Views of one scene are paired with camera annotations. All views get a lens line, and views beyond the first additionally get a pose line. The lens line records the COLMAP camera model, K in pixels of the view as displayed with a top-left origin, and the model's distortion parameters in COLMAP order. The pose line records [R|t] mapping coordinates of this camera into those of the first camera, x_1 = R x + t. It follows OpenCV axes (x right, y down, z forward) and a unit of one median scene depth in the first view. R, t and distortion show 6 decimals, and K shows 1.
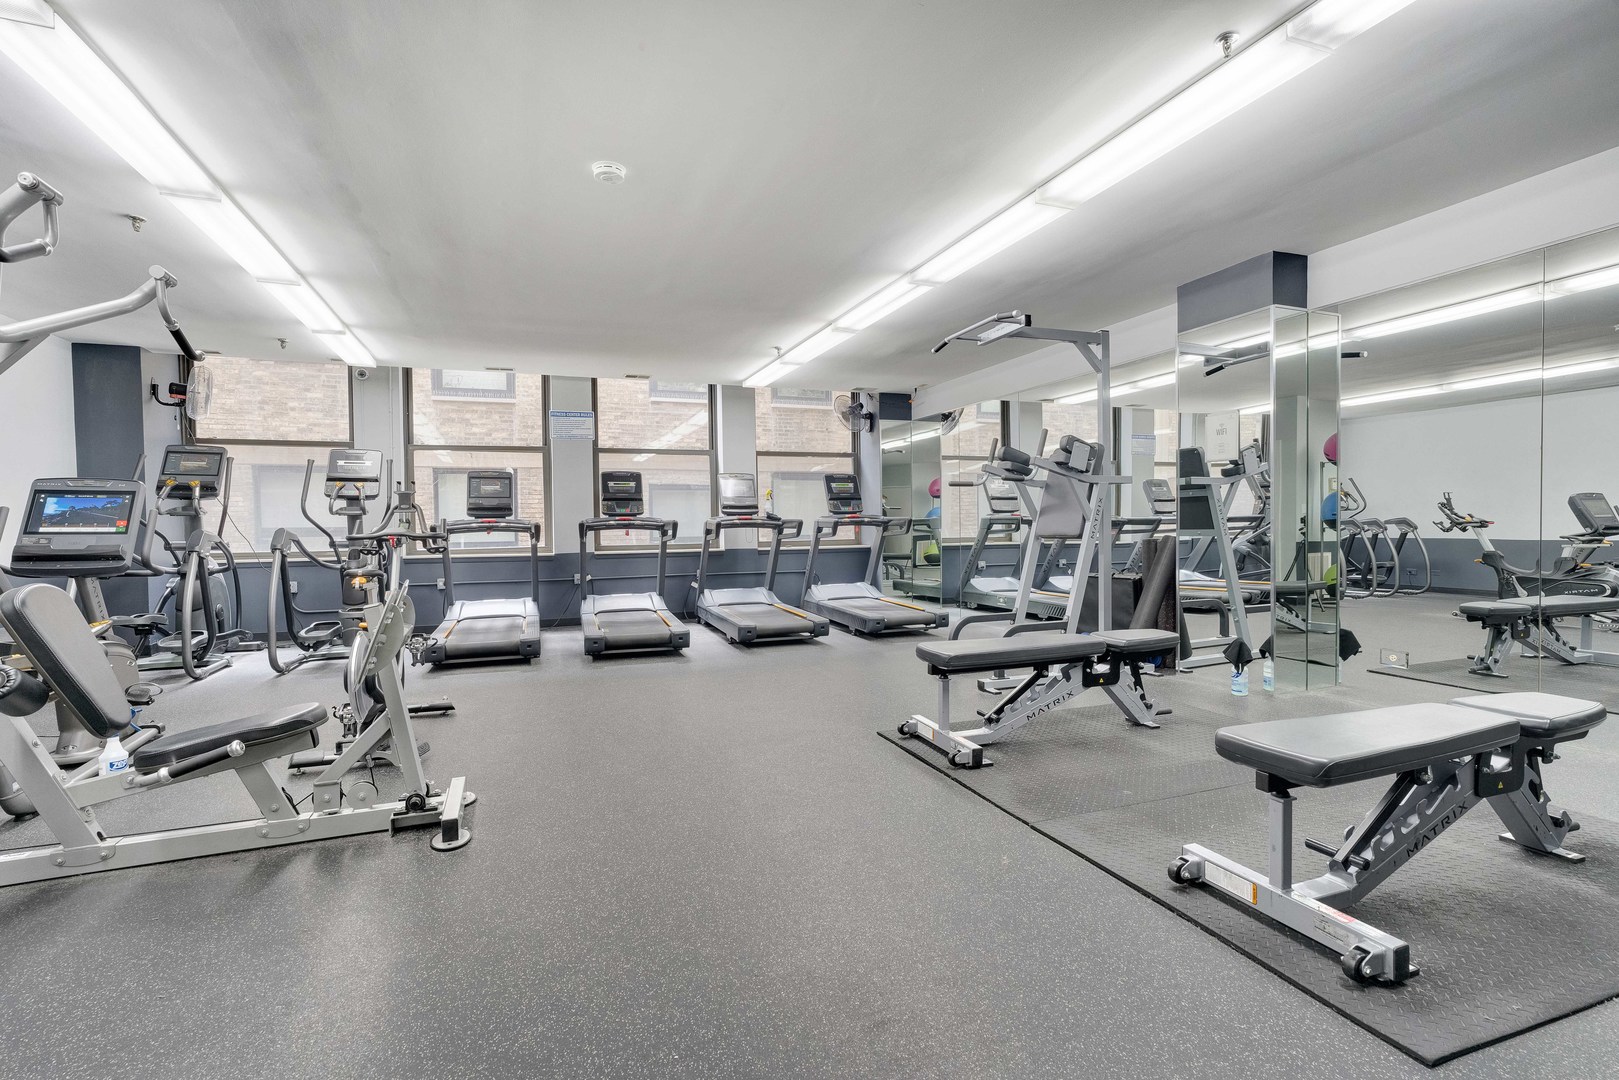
lens RADIAL K [[743.4, 0, 811.6], [0, 743.4, 540.9], [0, 0, 1]] dist [-0.029001, 0.018368]
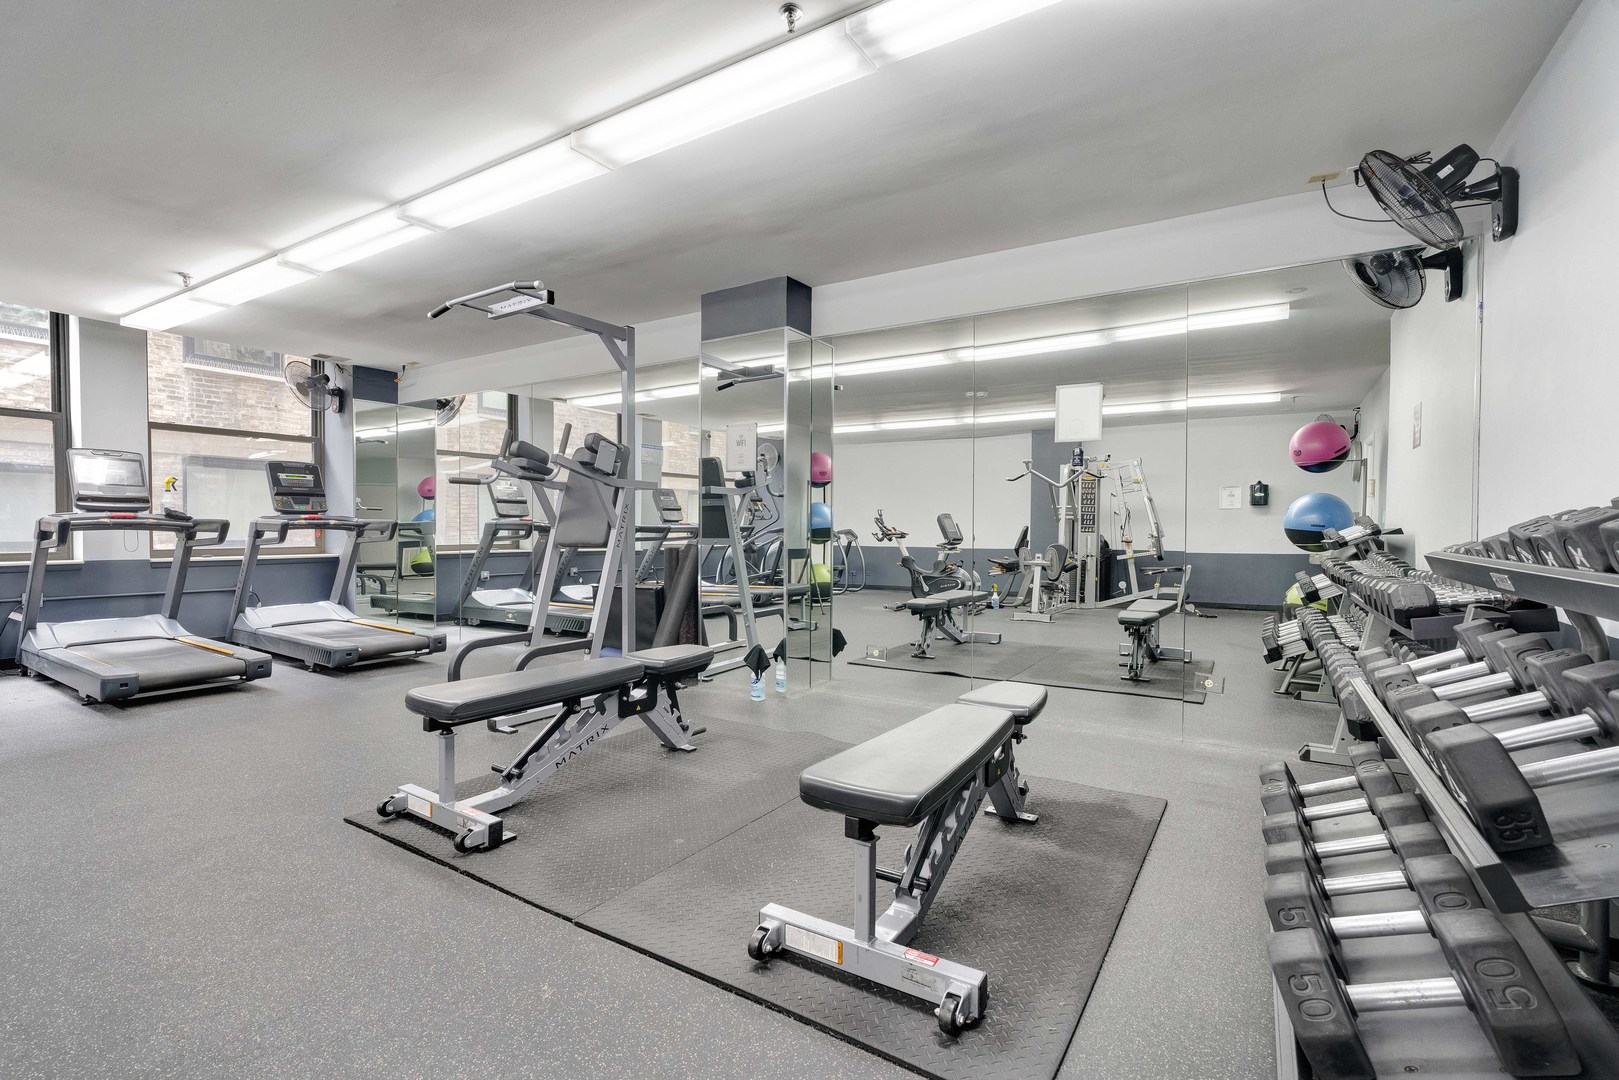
lens RADIAL K [[743.4, 0, 811.6], [0, 743.4, 540.9], [0, 0, 1]] dist [-0.029001, 0.018368]
pose [[0.797702, 0.005946, 0.603022, 0.013289], [-0.000801, 0.999961, -0.008800, -0.003219], [-0.603051, 0.006537, 0.797676, 0.114482]]
